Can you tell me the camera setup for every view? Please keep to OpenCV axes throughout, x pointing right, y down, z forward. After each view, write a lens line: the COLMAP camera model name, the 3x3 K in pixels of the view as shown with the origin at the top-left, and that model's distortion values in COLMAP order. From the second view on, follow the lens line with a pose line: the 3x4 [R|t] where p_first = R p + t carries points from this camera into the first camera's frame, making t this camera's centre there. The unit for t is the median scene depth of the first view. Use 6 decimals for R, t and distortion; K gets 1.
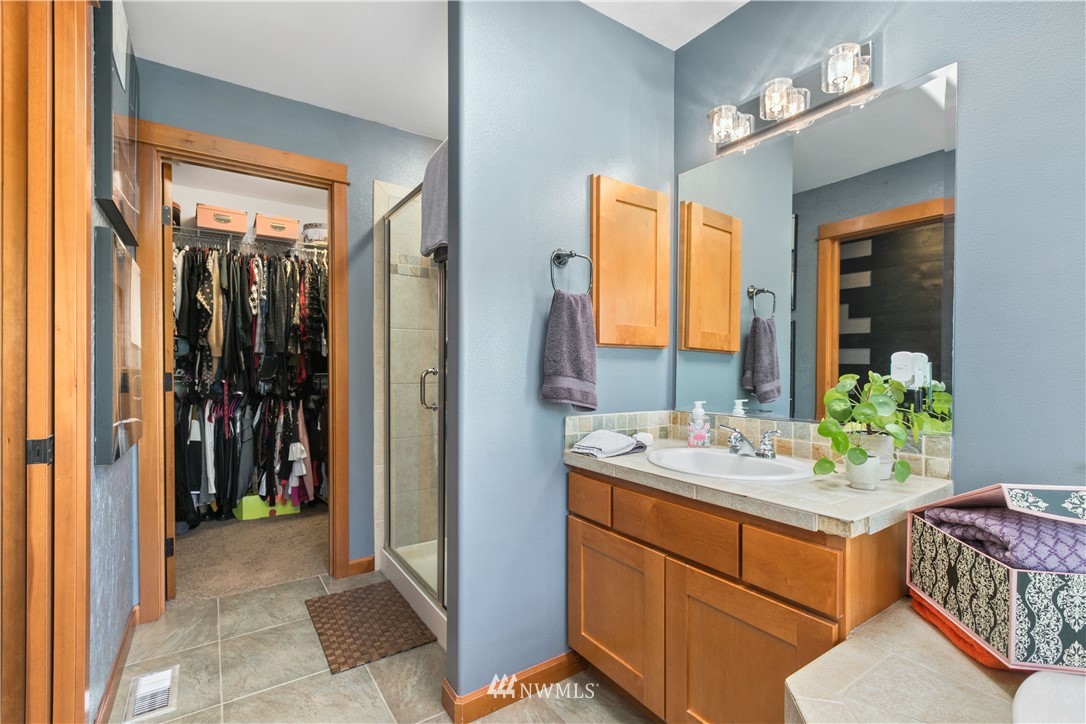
lens RADIAL K [[486.8, 0, 545.1], [0, 486.8, 364.8], [0, 0, 1]] dist [-0.010869, 0.000143]
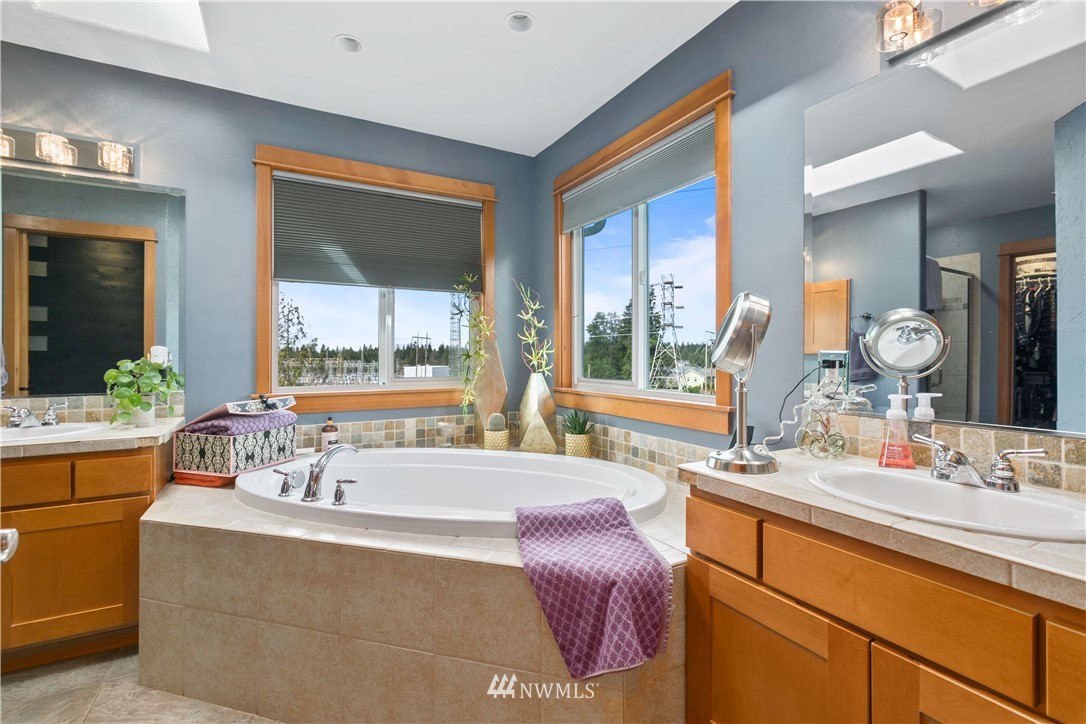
lens RADIAL K [[486.8, 0, 545.1], [0, 486.8, 364.8], [0, 0, 1]] dist [-0.010869, 0.000143]
pose [[0.087214, -0.025526, 0.995862, -0.988167], [-0.005239, 0.999646, 0.026082, -0.016040], [-0.996176, -0.007492, 0.087050, -0.601866]]
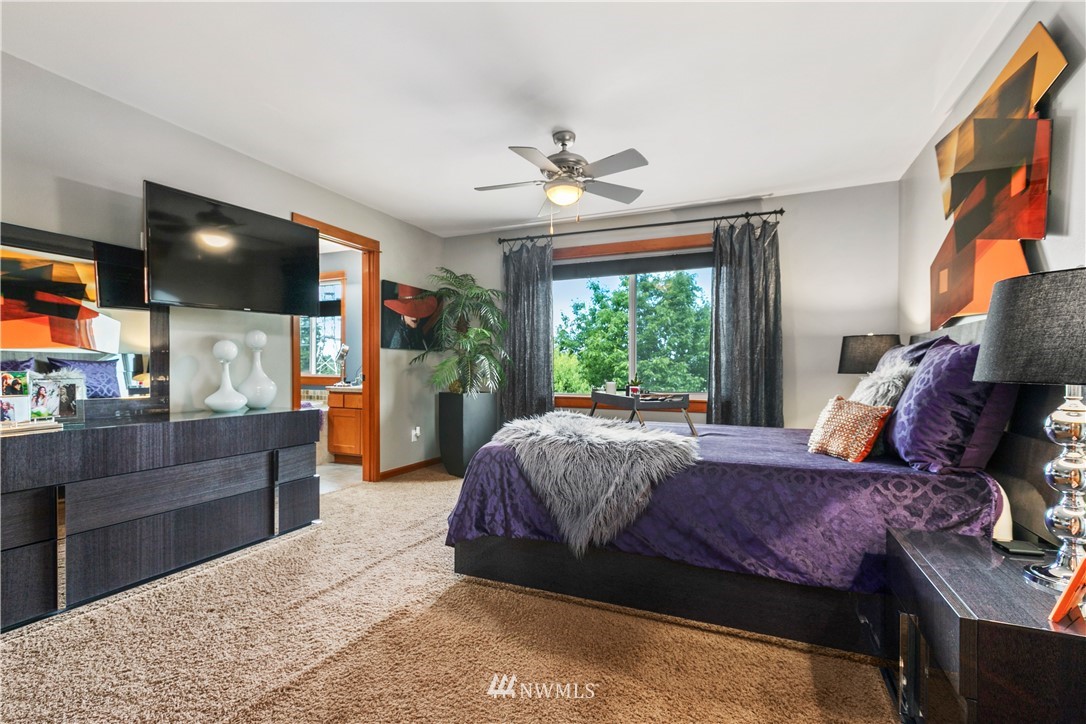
lens RADIAL K [[486.8, 0, 545.1], [0, 486.8, 364.8], [0, 0, 1]] dist [-0.010869, 0.000143]
pose [[-0.547082, 0.000552, 0.837079, -5.112079], [-0.007720, 0.999954, -0.005705, 0.056093], [-0.837044, -0.009583, -0.547052, 0.007645]]
